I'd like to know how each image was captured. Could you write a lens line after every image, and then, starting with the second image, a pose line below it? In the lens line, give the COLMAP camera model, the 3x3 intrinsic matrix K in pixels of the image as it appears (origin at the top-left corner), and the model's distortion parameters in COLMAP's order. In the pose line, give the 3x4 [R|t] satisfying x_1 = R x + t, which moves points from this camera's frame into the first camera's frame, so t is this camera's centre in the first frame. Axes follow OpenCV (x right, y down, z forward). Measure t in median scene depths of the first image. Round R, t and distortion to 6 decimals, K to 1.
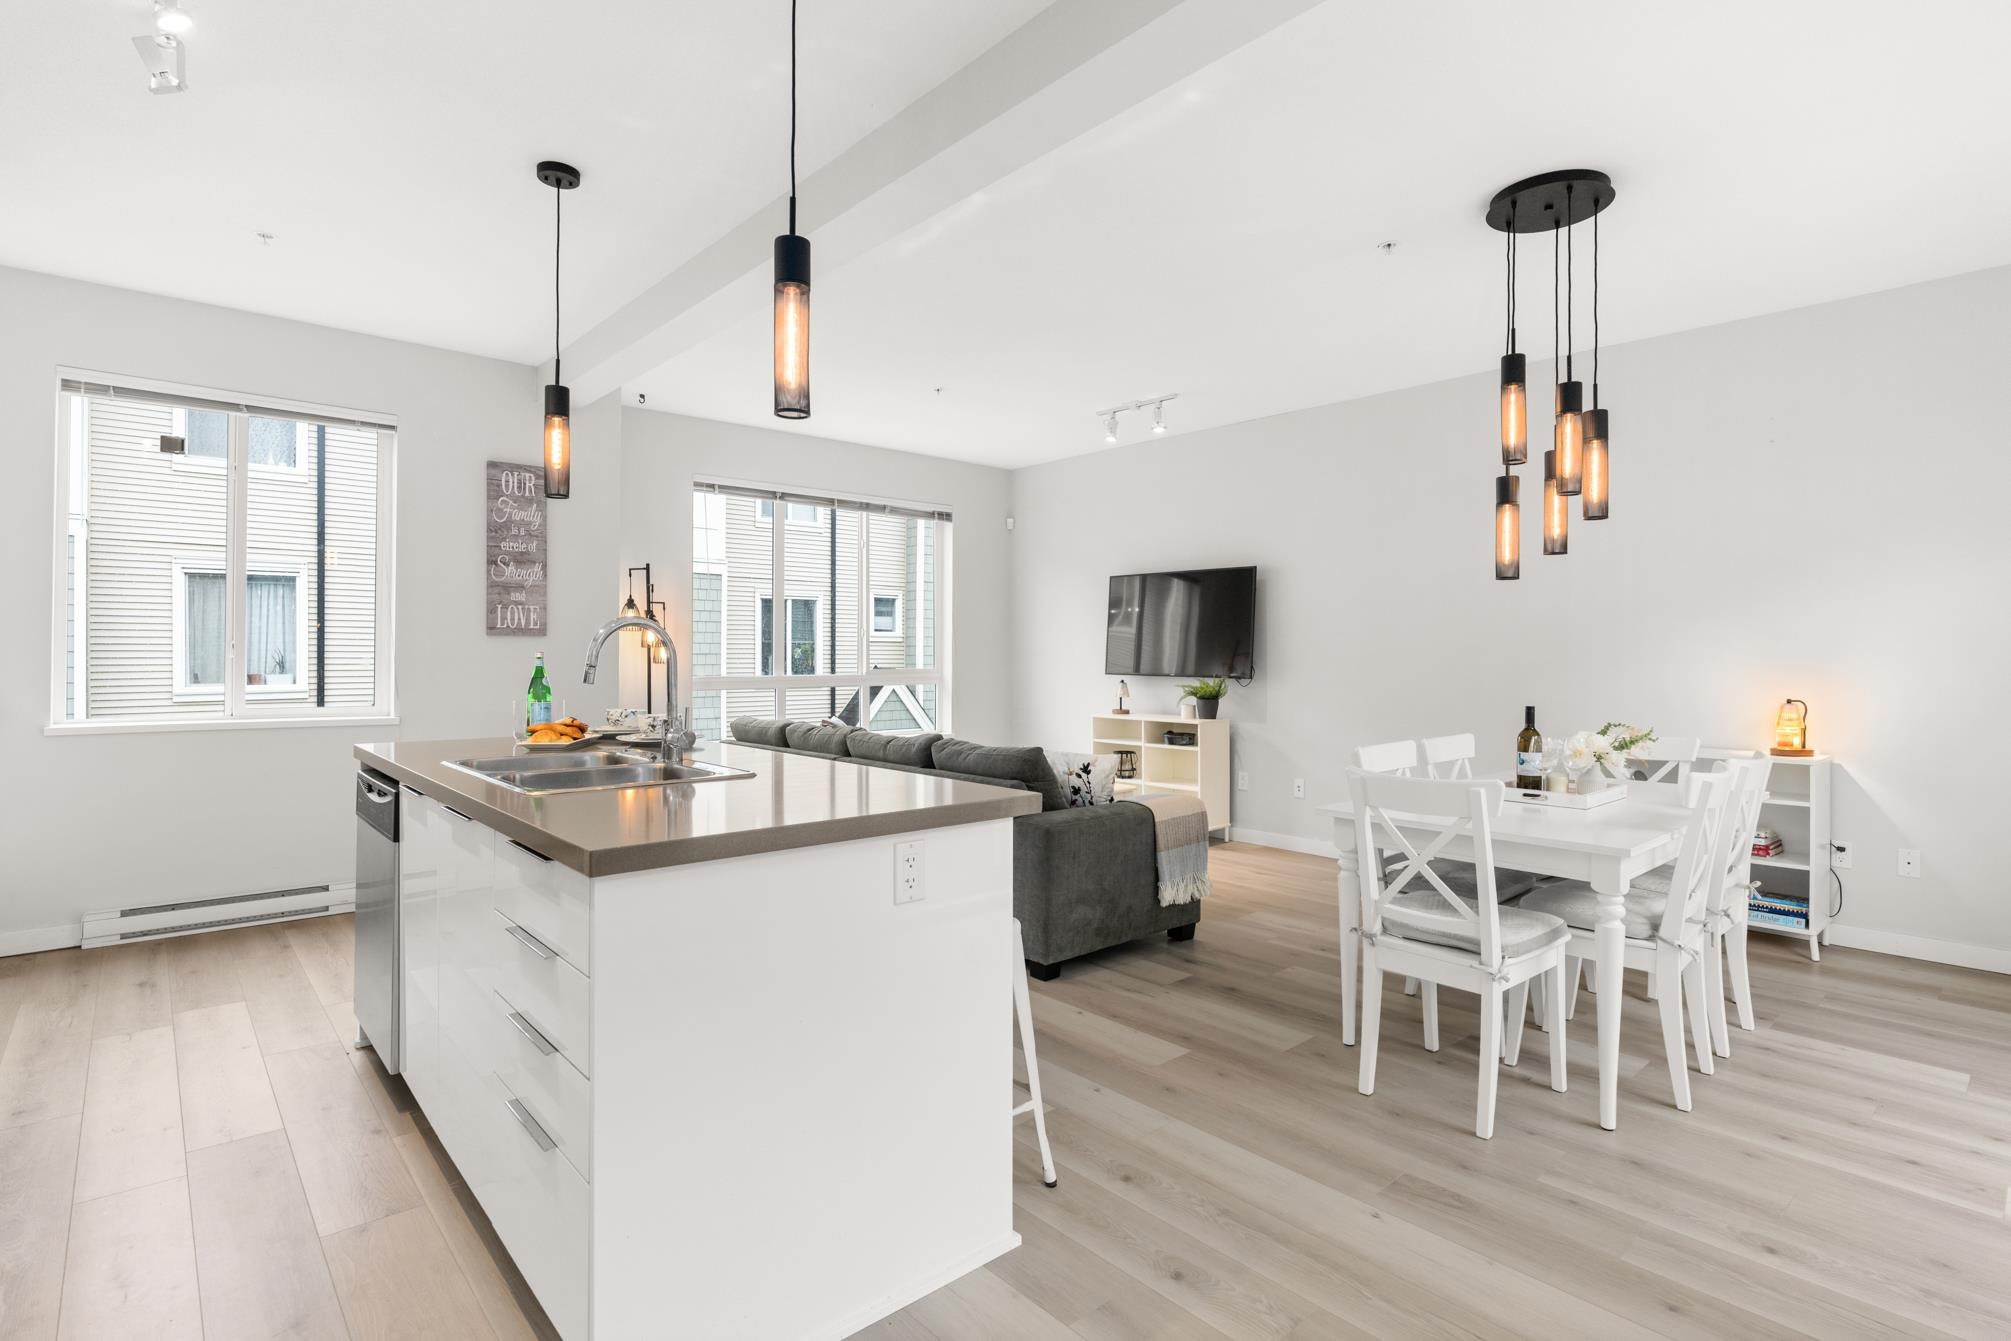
lens RADIAL K [[975.9, 0, 1008.4], [0, 975.9, 651.7], [0, 0, 1]] dist [-0.003233, -0.000610]
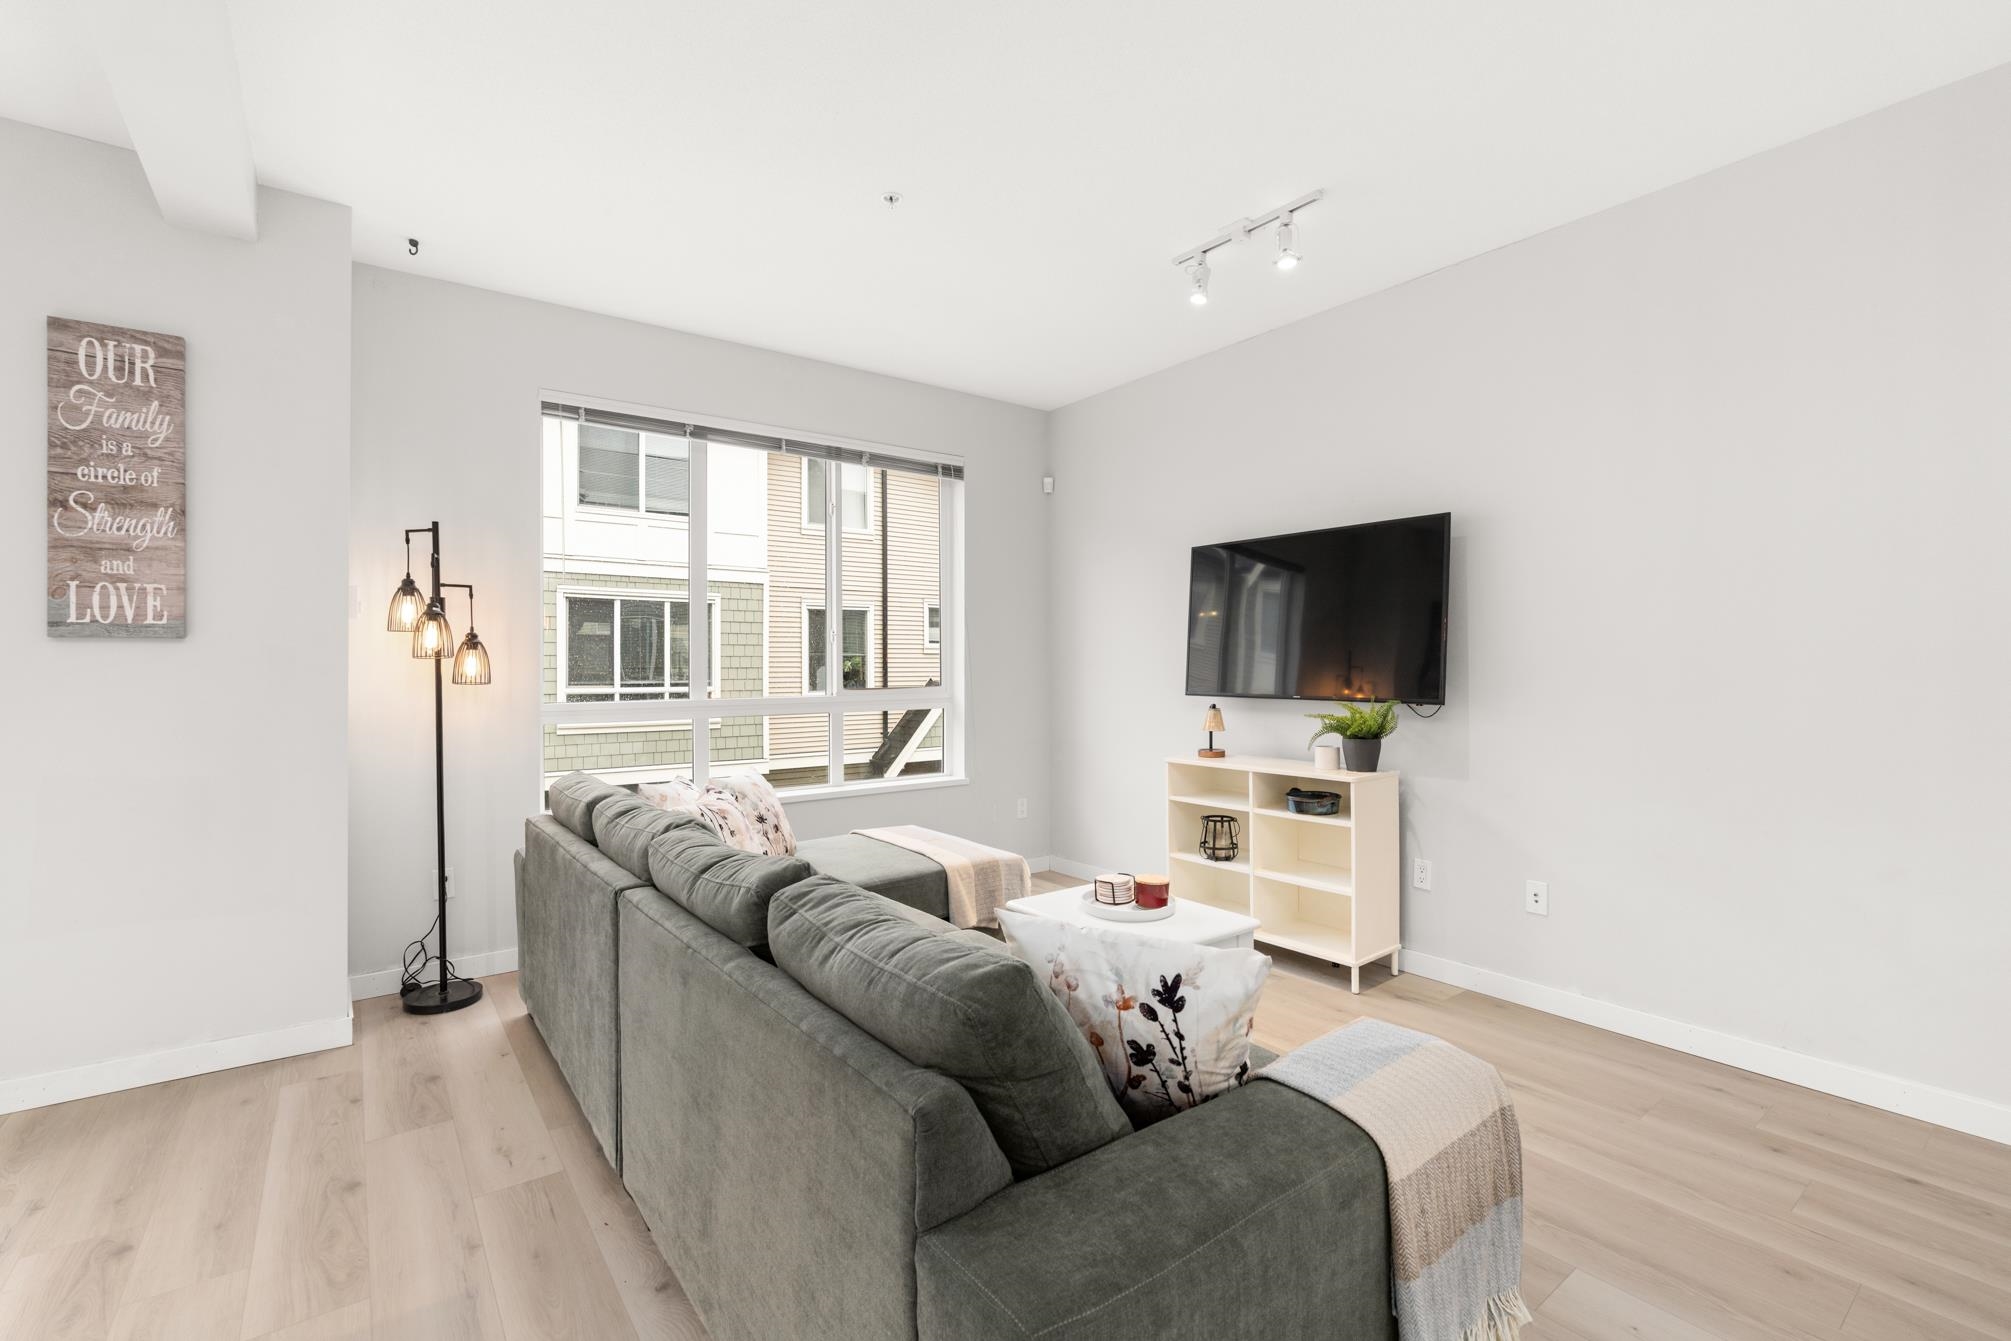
lens RADIAL K [[877.8, 0, 1004.7], [0, 877.8, 664.8], [0, 0, 1]] dist [-0.007476, 0.000113]
pose [[0.996253, -0.006413, -0.086246, 0.031403], [0.006463, 0.999979, 0.000303, 0.001694], [0.086242, -0.000859, 0.996274, 0.443226]]
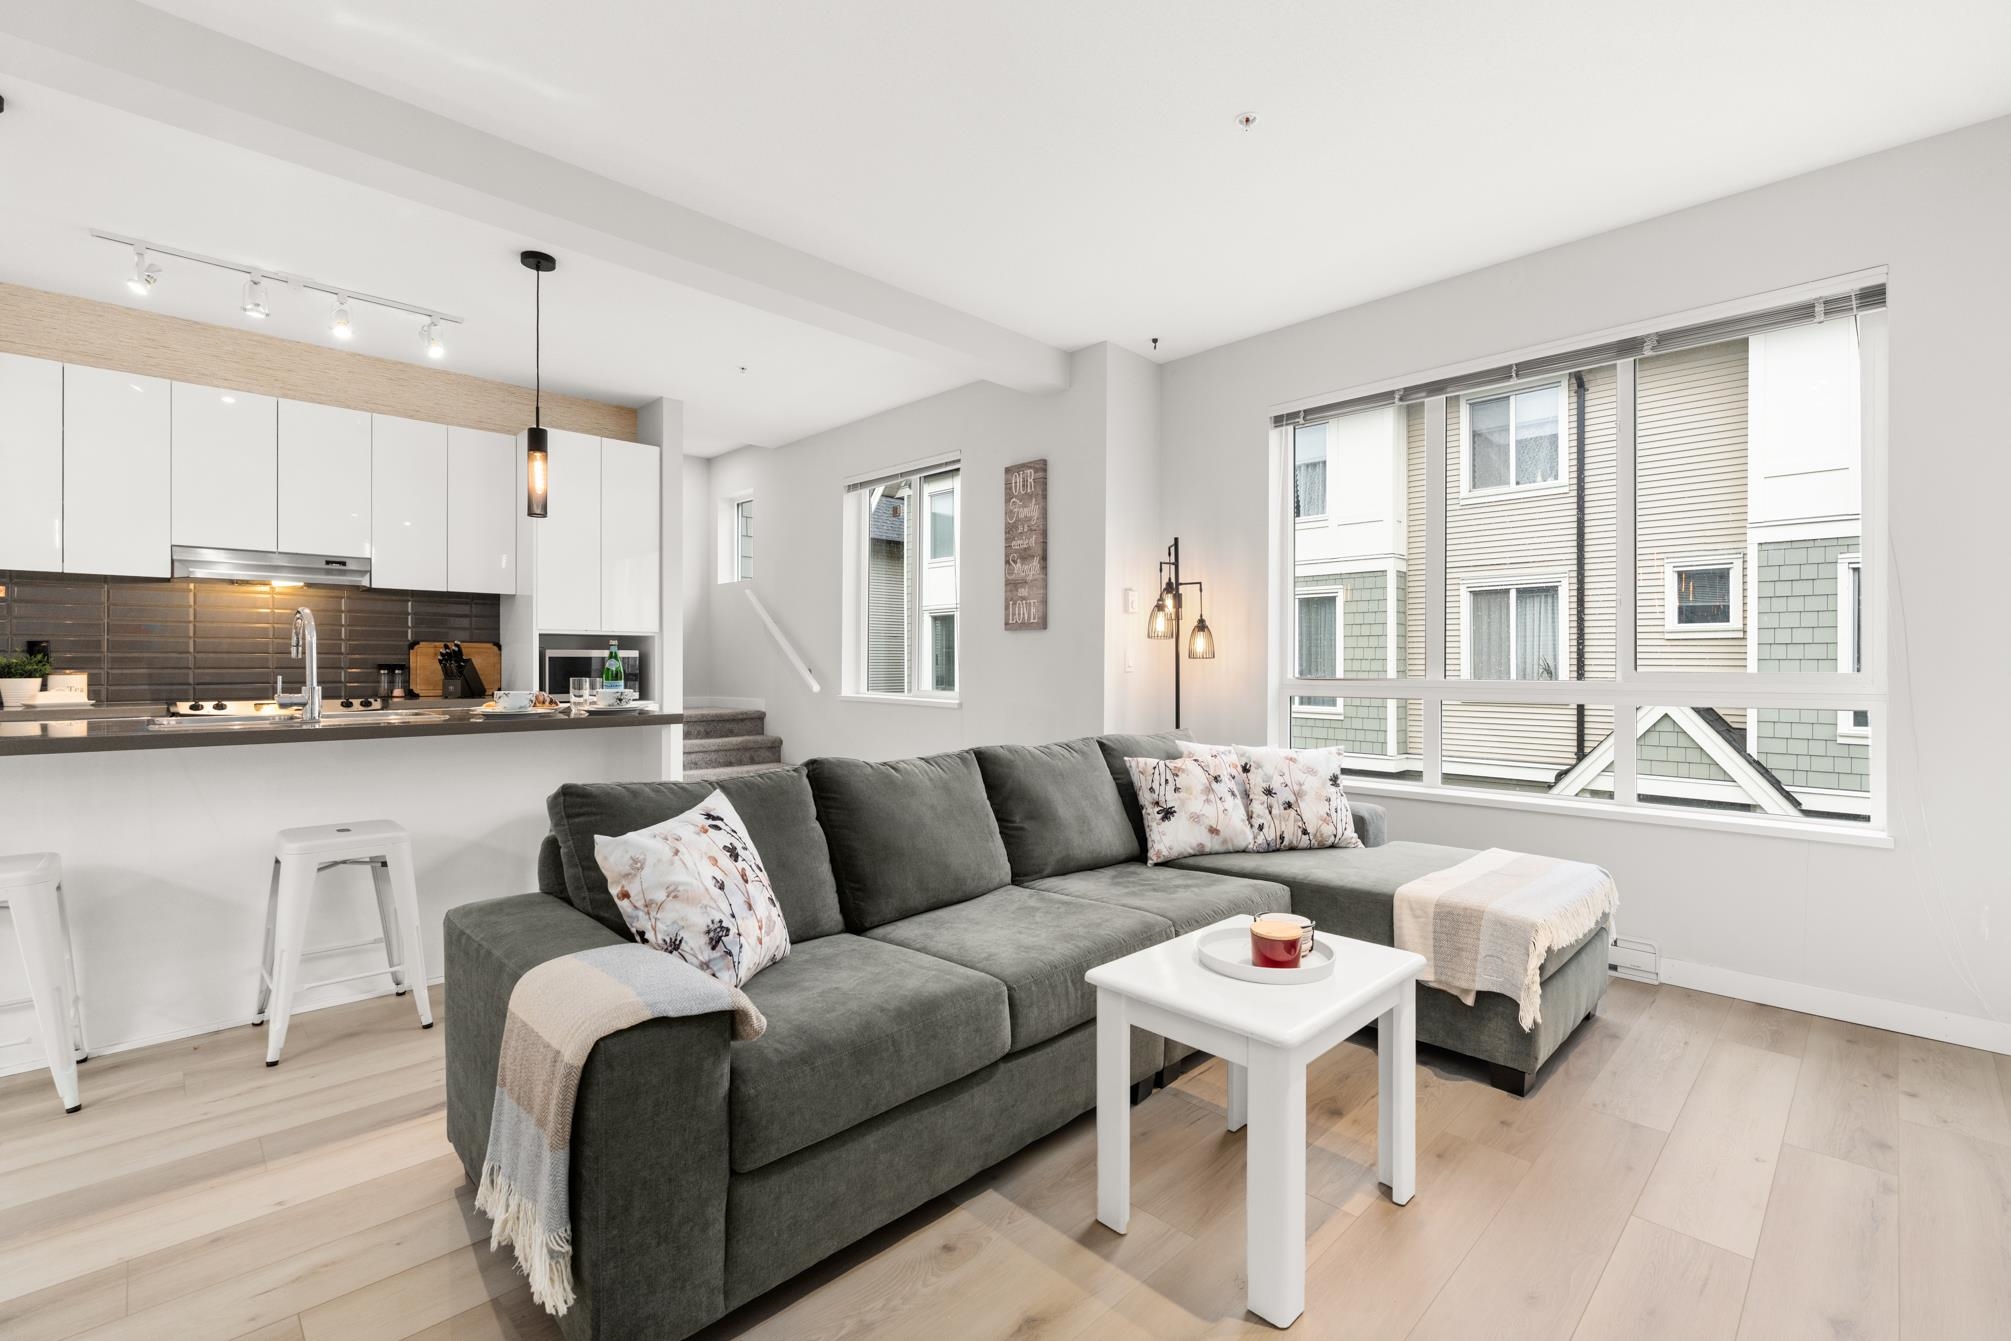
lens RADIAL K [[877.8, 0, 1007.4], [0, 877.8, 665.2], [0, 0, 1]] dist [-0.007476, 0.000113]
pose [[0.048316, -0.000872, -0.998832, 0.338310], [-0.001327, 0.999999, -0.000937, 0.017308], [0.998831, 0.001371, 0.048315, 0.753527]]
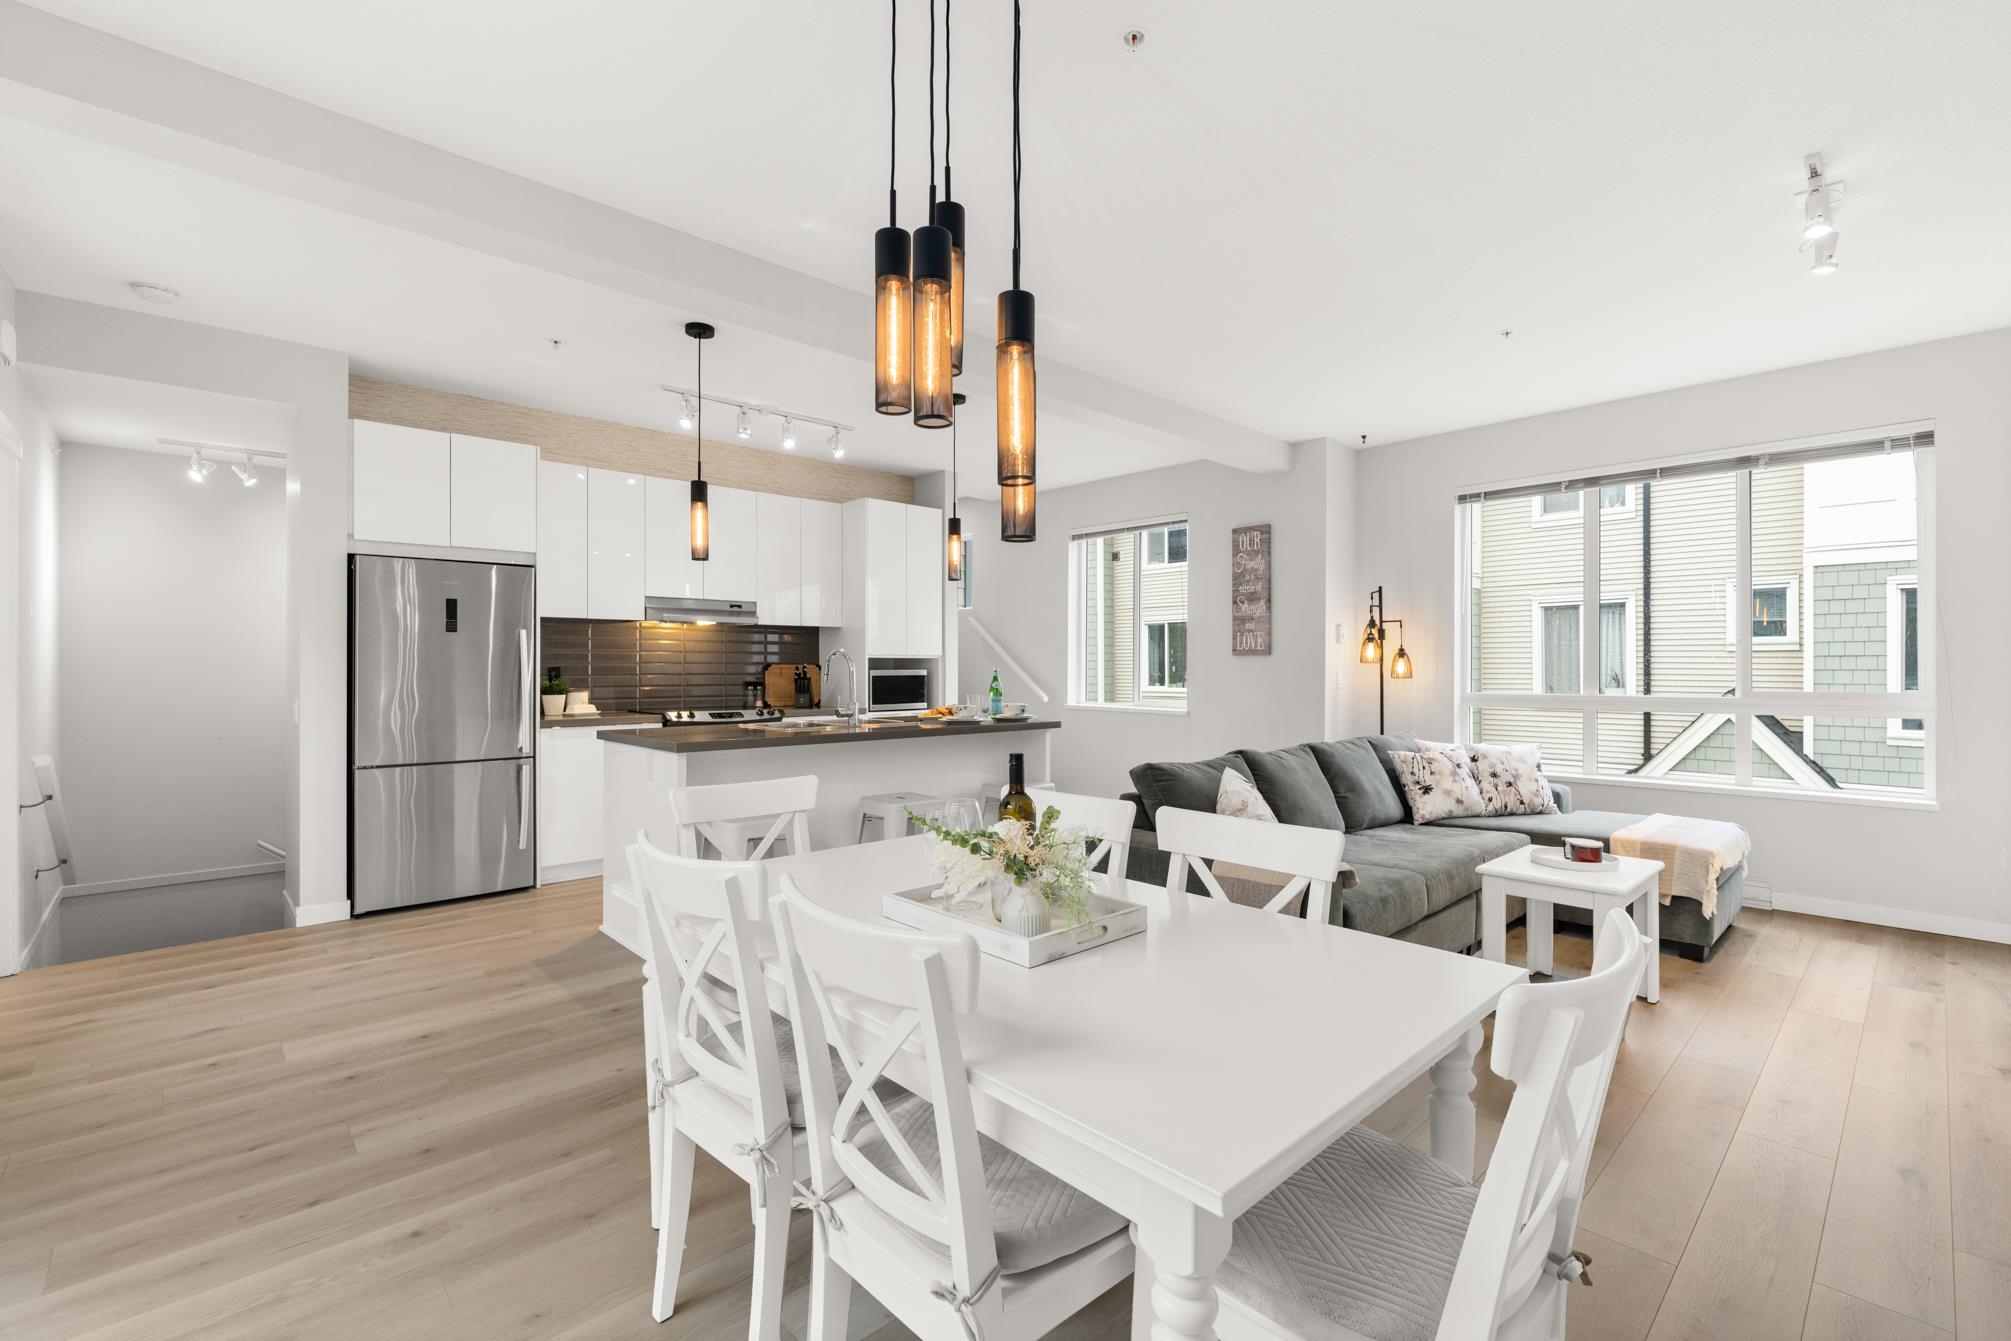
lens RADIAL K [[877.8, 0, 1004.5], [0, 877.8, 667.7], [0, 0, 1]] dist [-0.007476, 0.000113]
pose [[0.022151, -0.002869, -0.999751, 0.552037], [0.000433, 0.999996, -0.002860, 0.003084], [0.999755, -0.000370, 0.022152, 0.512076]]
